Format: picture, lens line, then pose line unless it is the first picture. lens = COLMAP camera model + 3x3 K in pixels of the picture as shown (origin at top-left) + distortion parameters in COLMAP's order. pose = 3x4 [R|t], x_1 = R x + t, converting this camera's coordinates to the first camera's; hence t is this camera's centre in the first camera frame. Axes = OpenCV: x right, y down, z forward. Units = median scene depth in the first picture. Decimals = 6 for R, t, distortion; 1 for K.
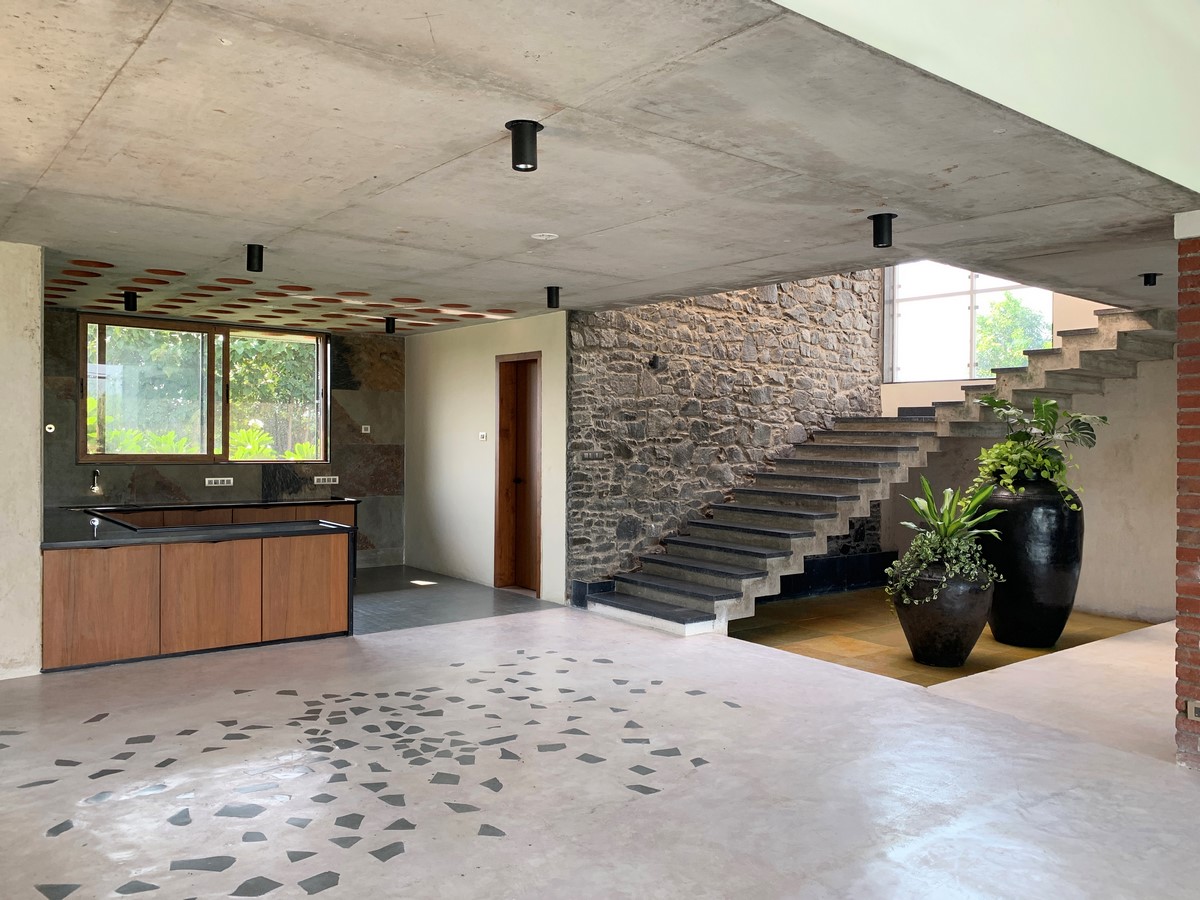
lens RADIAL K [[923.0, 0, 592.9], [0, 923.0, 442.2], [0, 0, 1]] dist [0.011460, -0.000307]
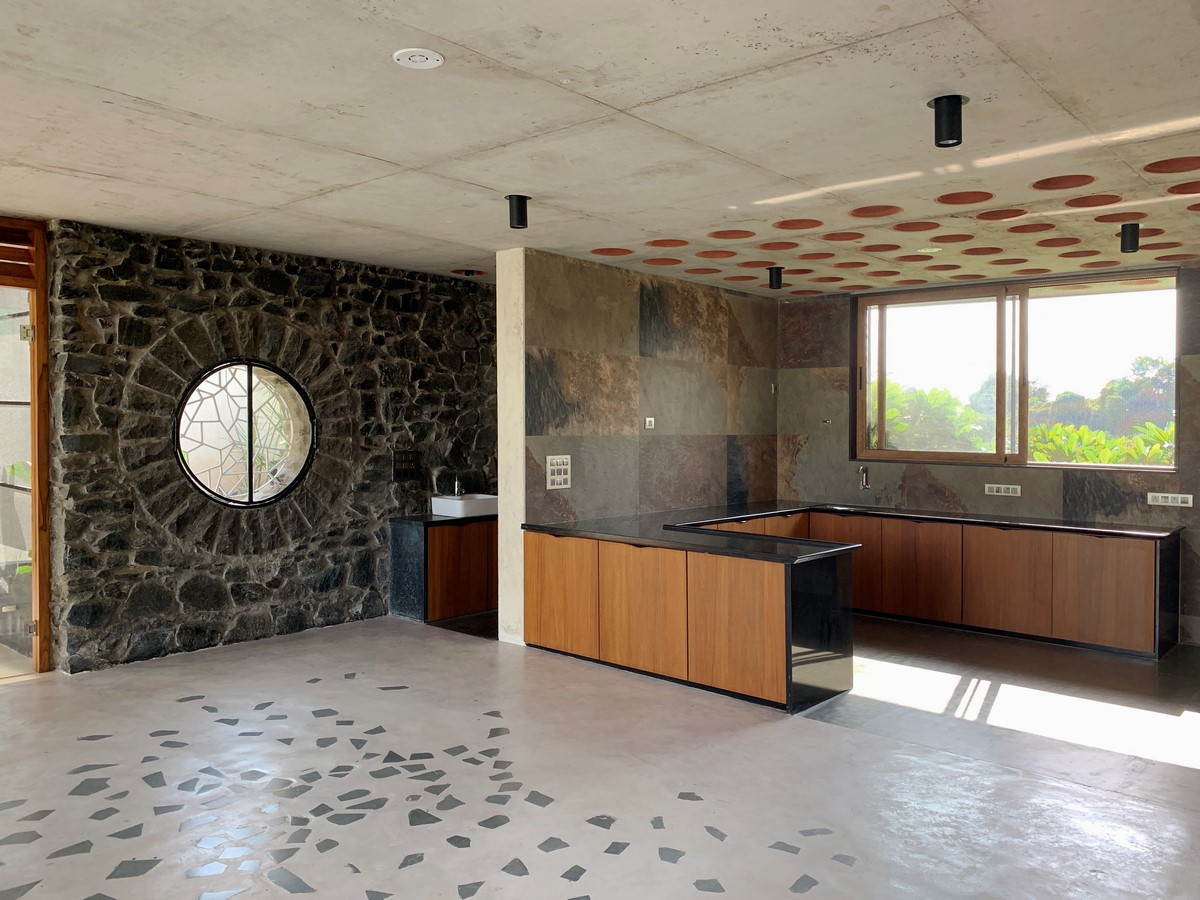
lens RADIAL K [[923.0, 0, 592.9], [0, 923.0, 442.2], [0, 0, 1]] dist [0.011460, -0.000307]
pose [[0.180302, 0.005883, -0.983594, 0.310479], [-0.012818, 0.999911, 0.003631, 0.005915], [0.983528, 0.011953, 0.180362, 0.590895]]
